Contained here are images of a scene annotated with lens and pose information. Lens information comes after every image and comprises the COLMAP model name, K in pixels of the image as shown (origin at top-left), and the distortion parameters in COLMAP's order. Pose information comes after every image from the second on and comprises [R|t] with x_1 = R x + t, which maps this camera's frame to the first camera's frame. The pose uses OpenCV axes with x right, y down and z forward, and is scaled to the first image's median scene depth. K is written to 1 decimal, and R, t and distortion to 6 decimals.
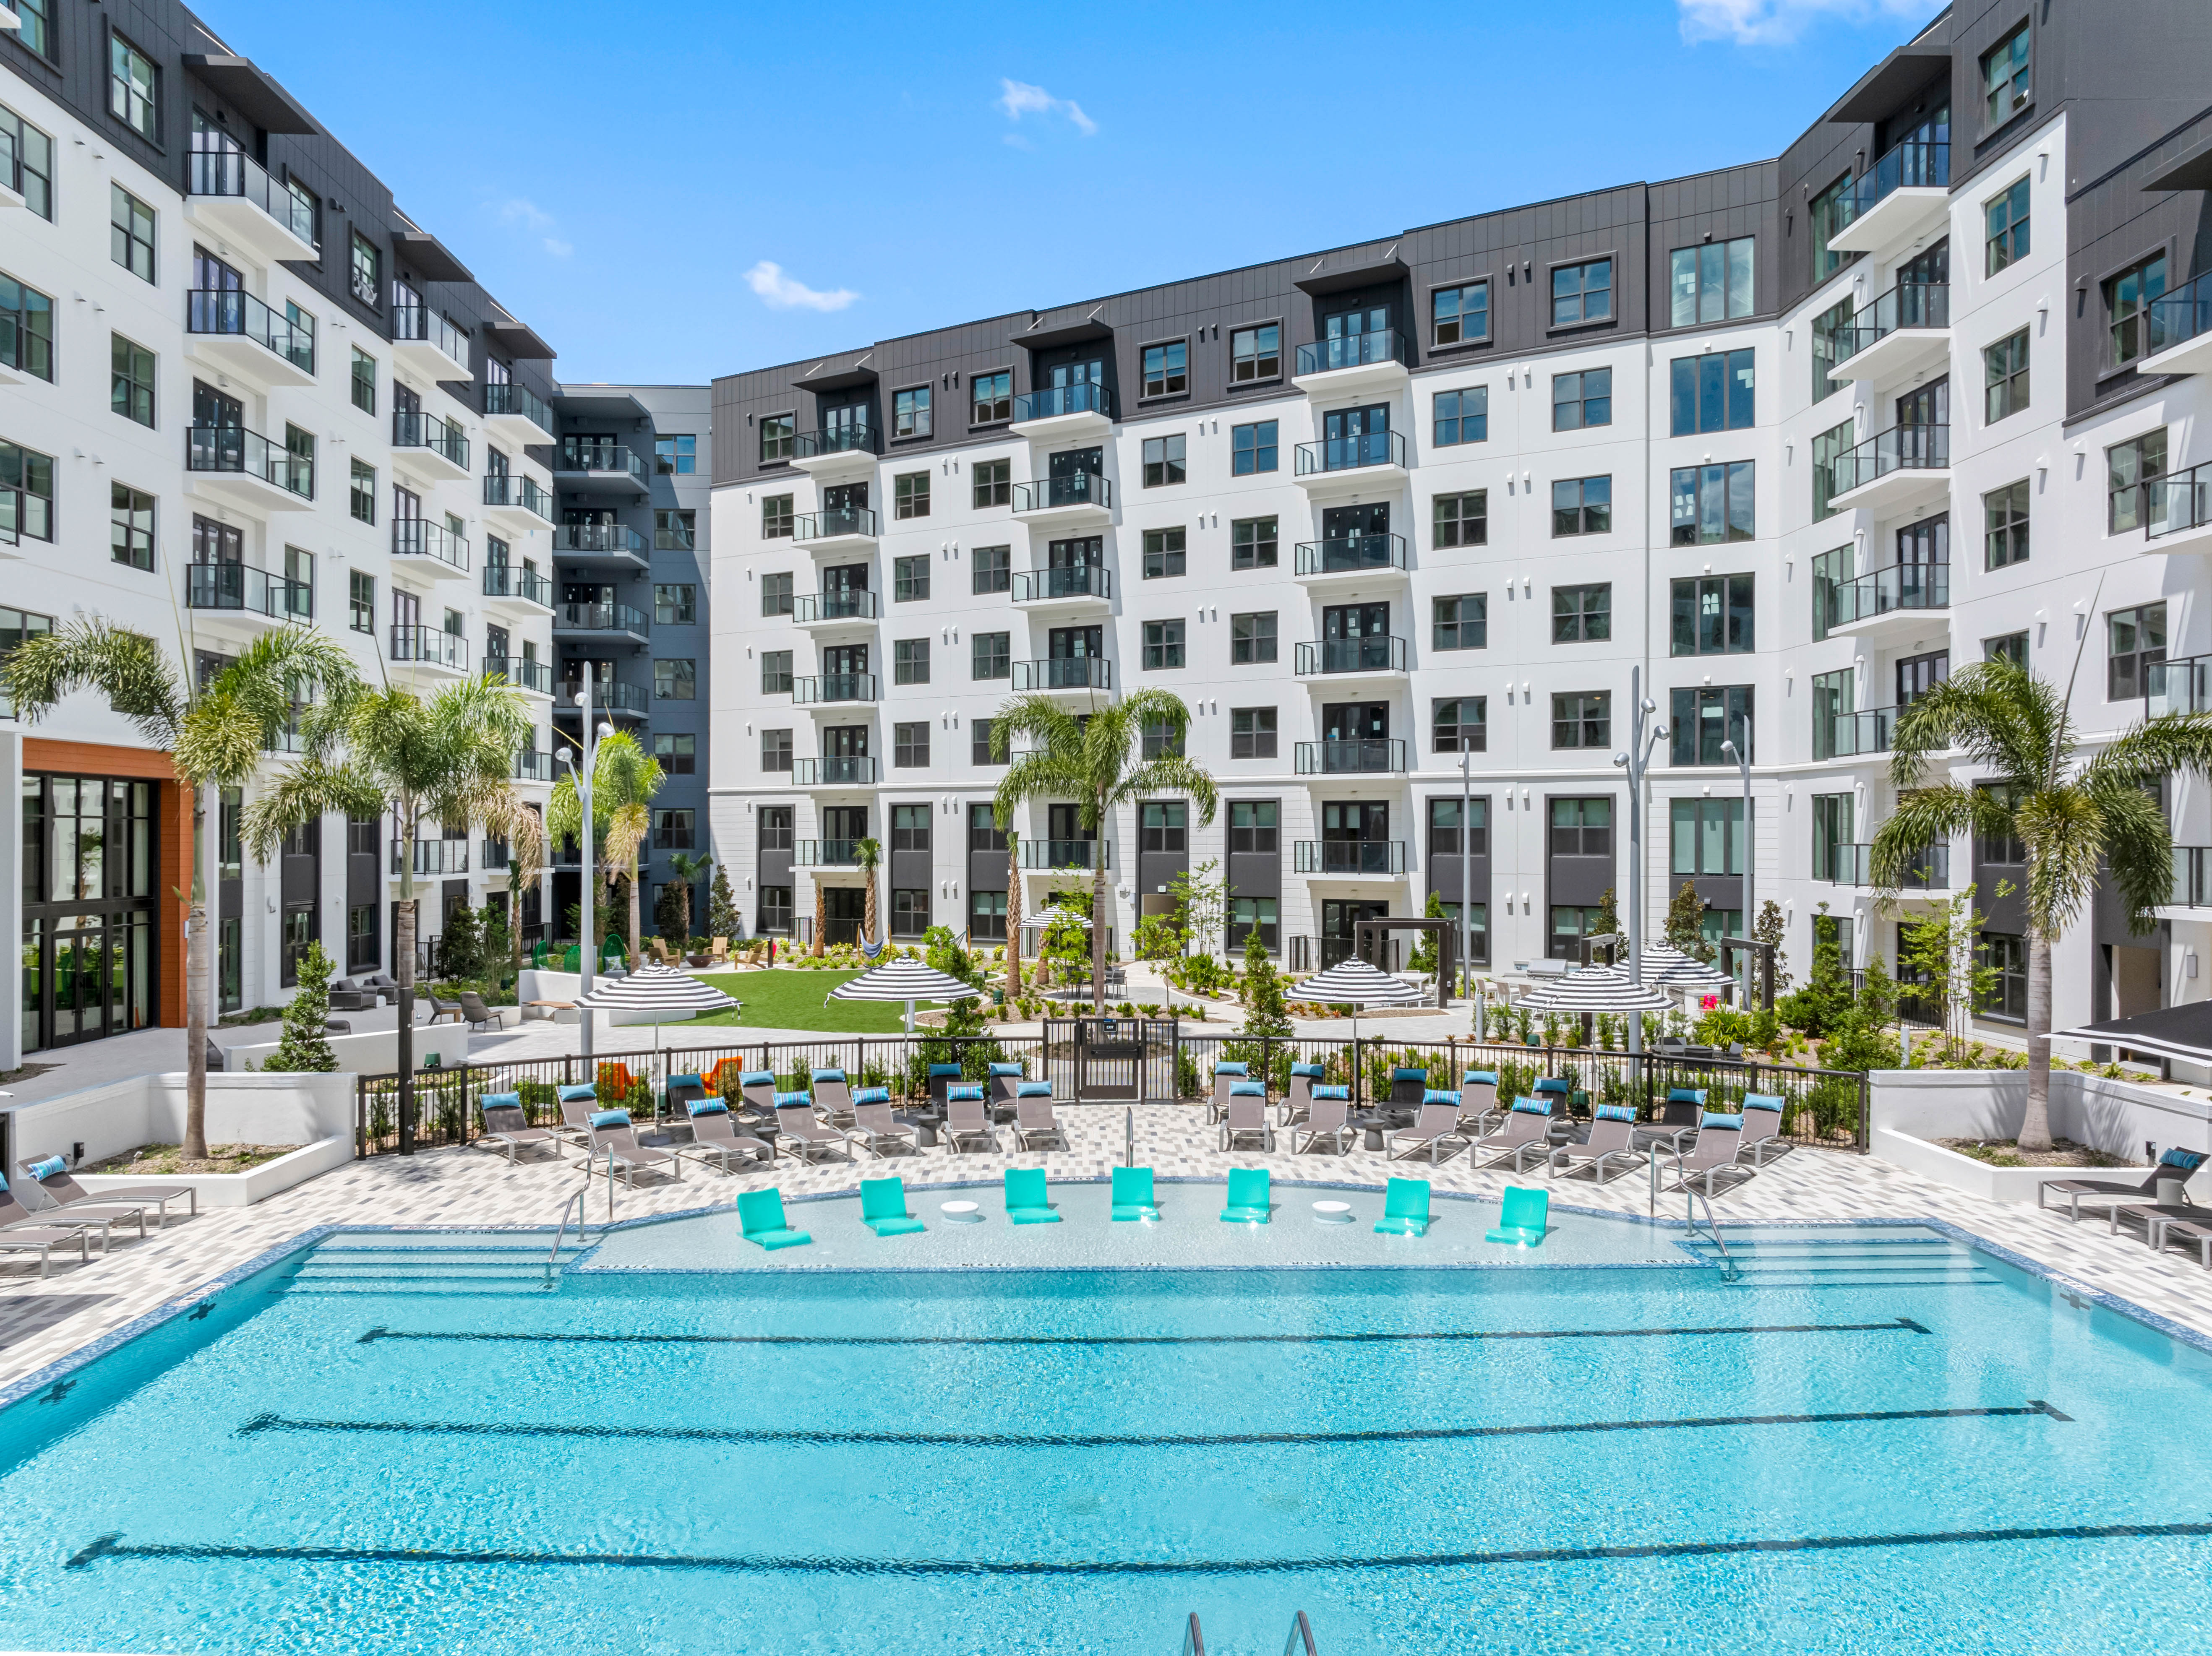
lens RADIAL K [[1546.9, 0, 1104.8], [0, 1546.9, 816.5], [0, 0, 1]] dist [0.003041, -0.010480]
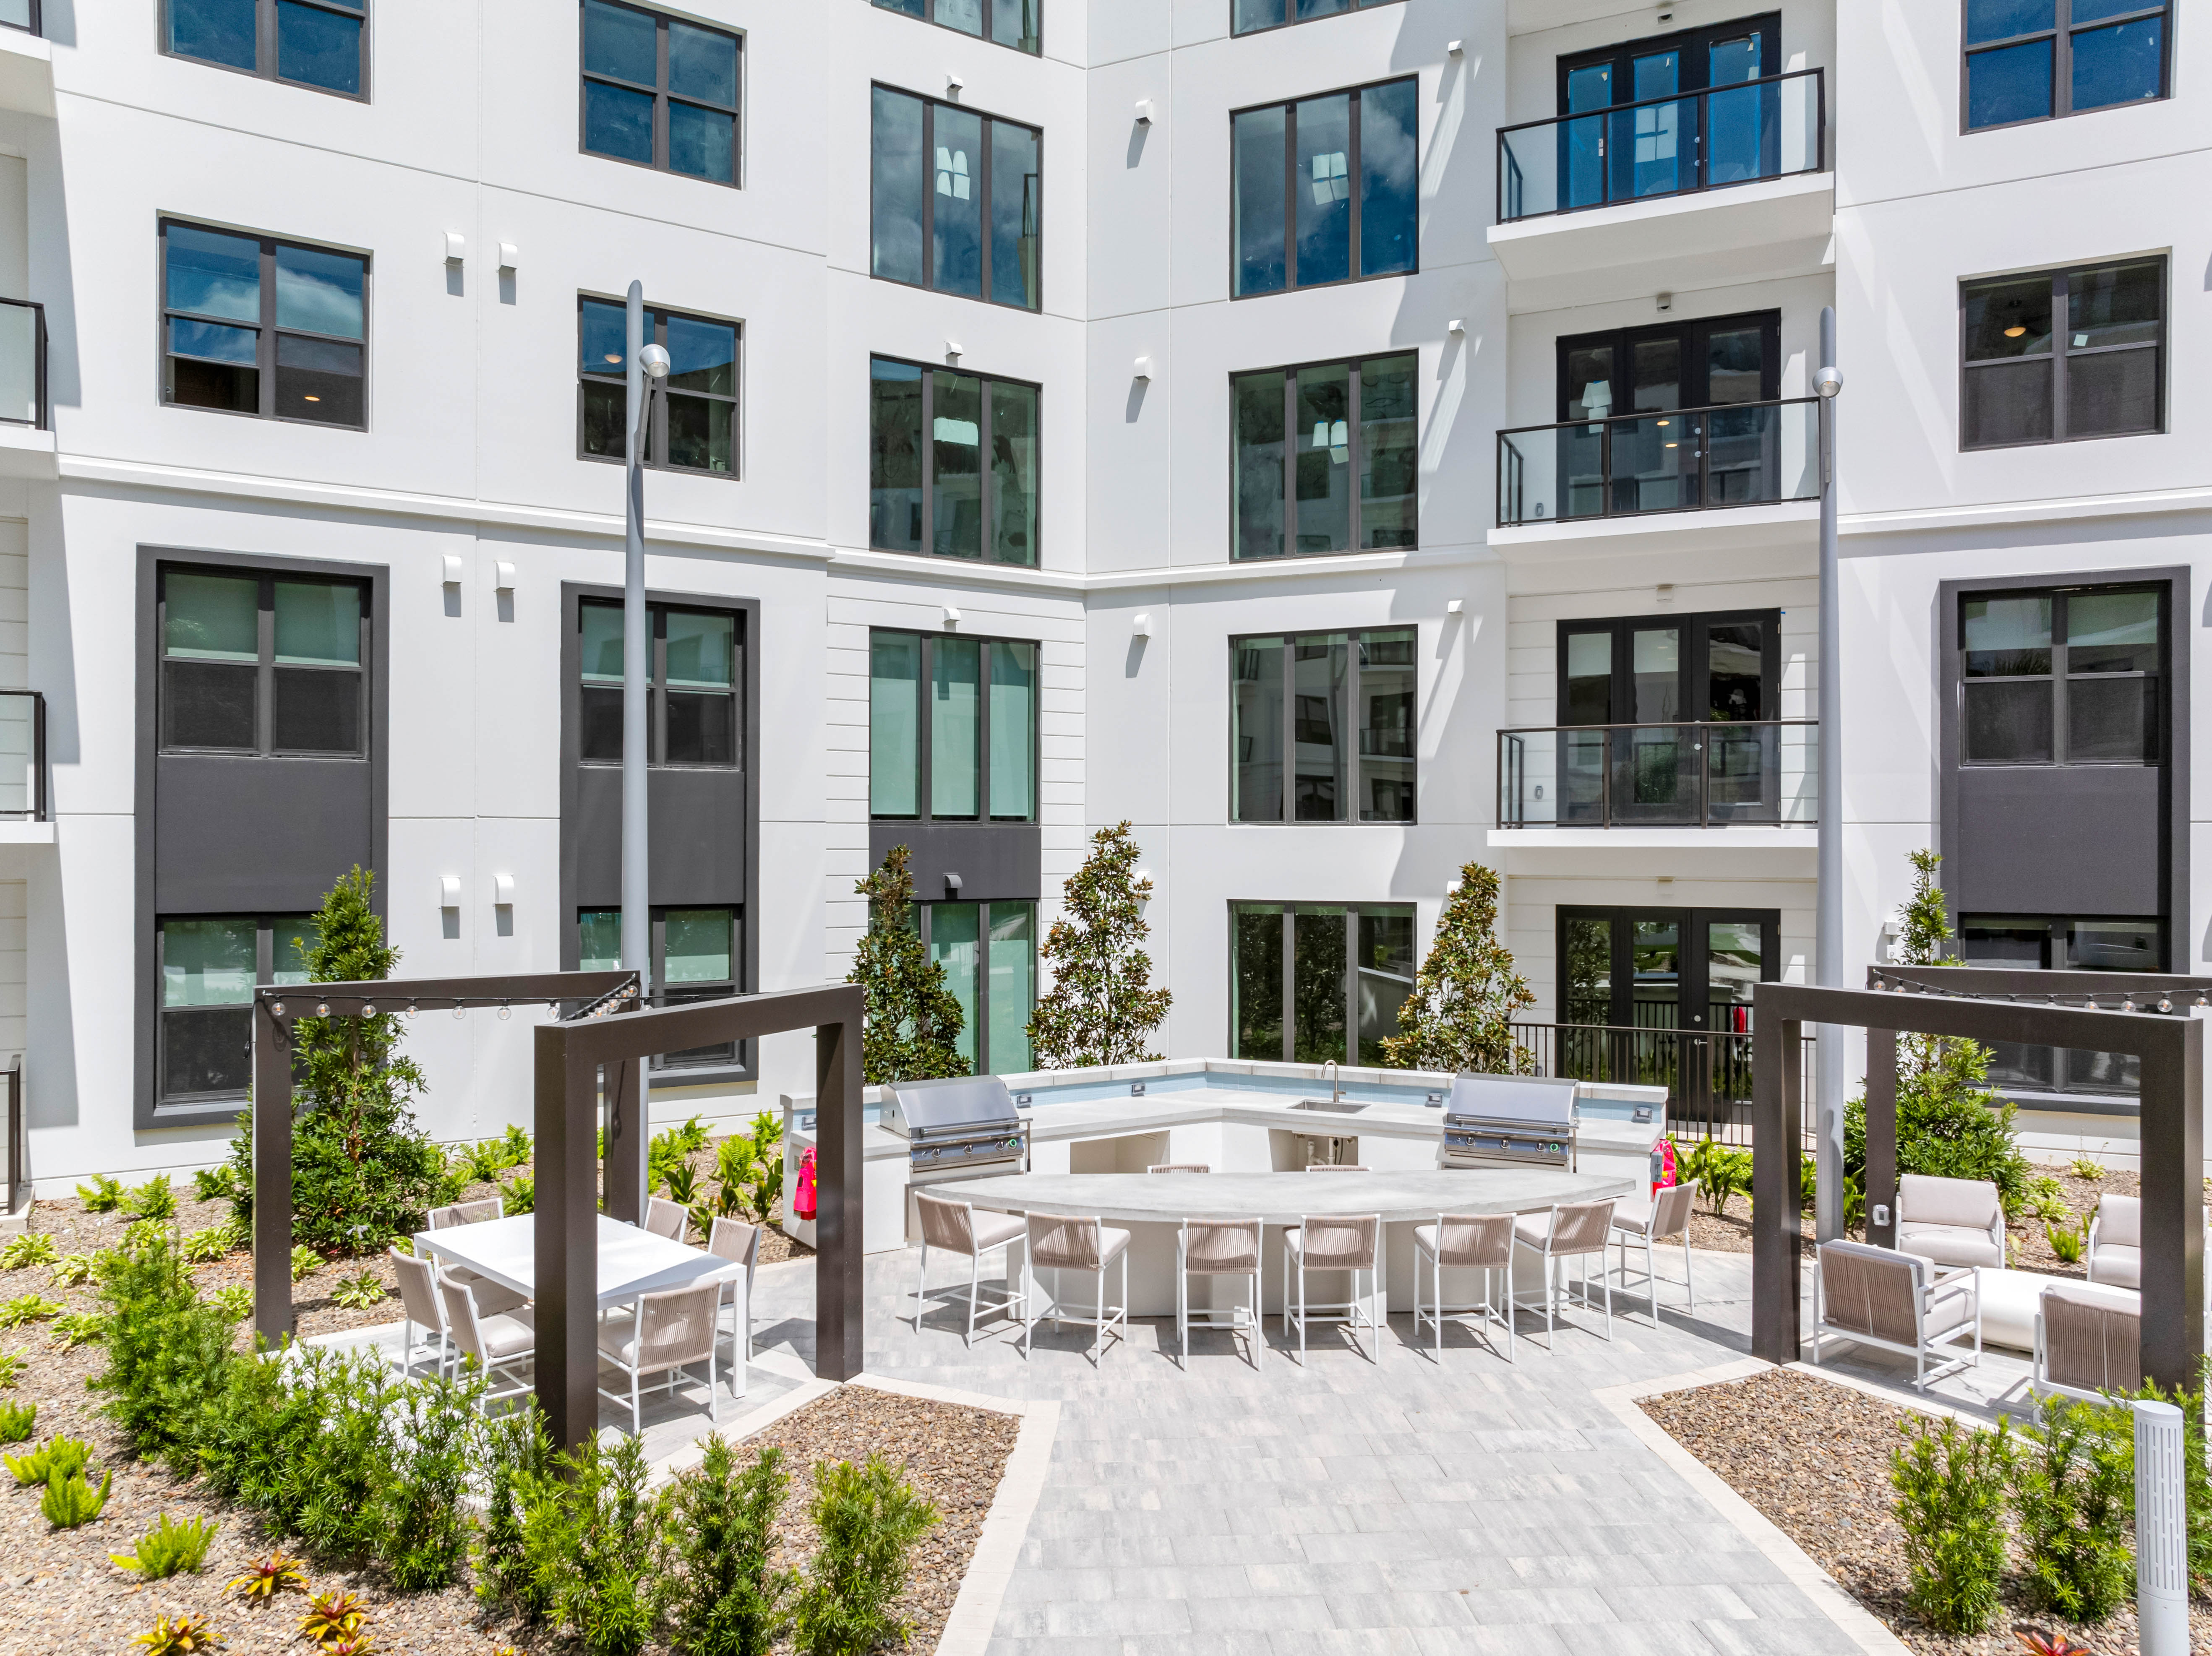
lens RADIAL K [[1546.9, 0, 1112.8], [0, 1546.9, 823.8], [0, 0, 1]] dist [0.003041, -0.010480]
pose [[0.444135, 0.017414, 0.895791, 0.032237], [-0.003873, 0.999839, -0.017517, 0.040594], [-0.895952, 0.004311, 0.444131, 0.678495]]
